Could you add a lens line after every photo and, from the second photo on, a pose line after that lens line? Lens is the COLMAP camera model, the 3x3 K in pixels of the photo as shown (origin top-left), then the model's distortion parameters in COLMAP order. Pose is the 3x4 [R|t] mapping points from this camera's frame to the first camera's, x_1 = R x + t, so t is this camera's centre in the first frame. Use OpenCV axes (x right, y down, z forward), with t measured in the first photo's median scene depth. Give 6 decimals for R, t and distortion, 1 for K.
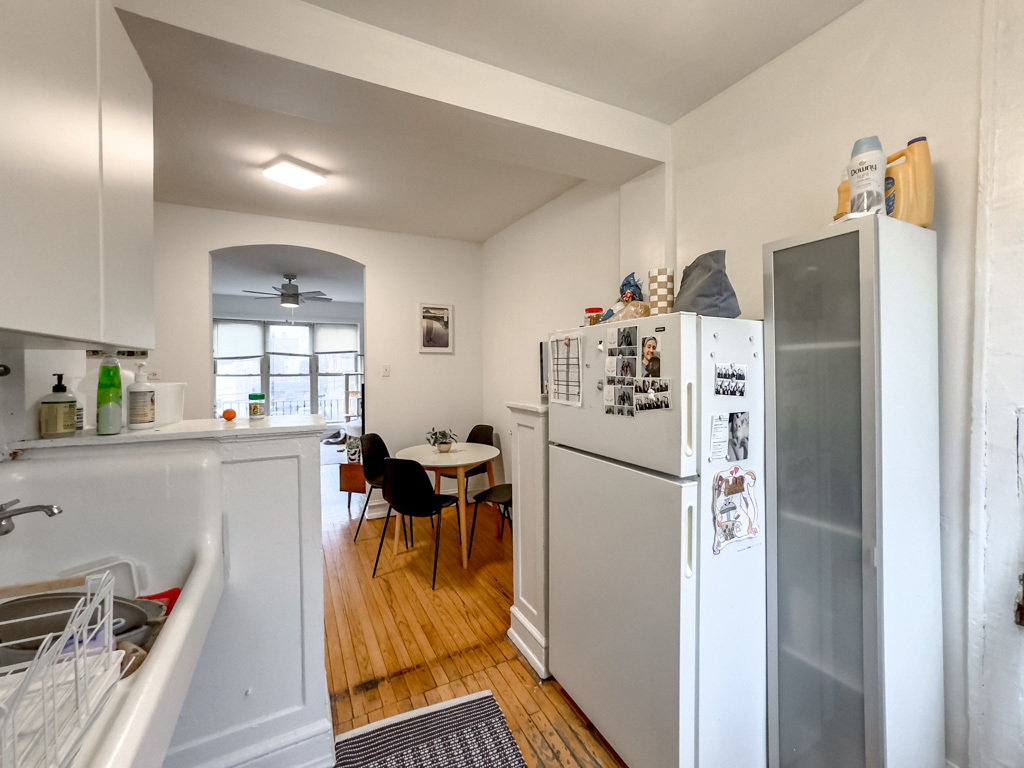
lens RADIAL K [[421.2, 0, 512.3], [0, 421.2, 375.0], [0, 0, 1]] dist [-0.037434, 0.016463]
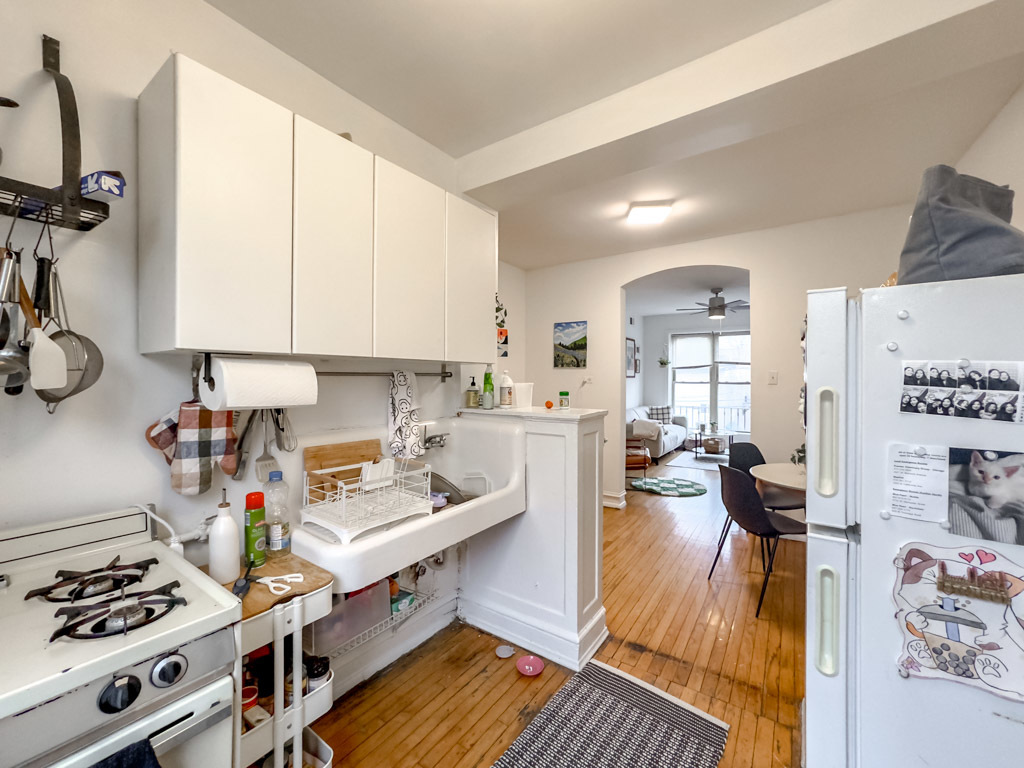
lens RADIAL K [[411.9, 0, 505.2], [0, 411.9, 380.2], [0, 0, 1]] dist [-0.034328, 0.015590]
pose [[0.457112, 0.007950, -0.889374, 0.715608], [-0.015759, 0.999875, 0.000838, 0.008645], [0.889270, 0.013632, 0.457180, 0.203004]]
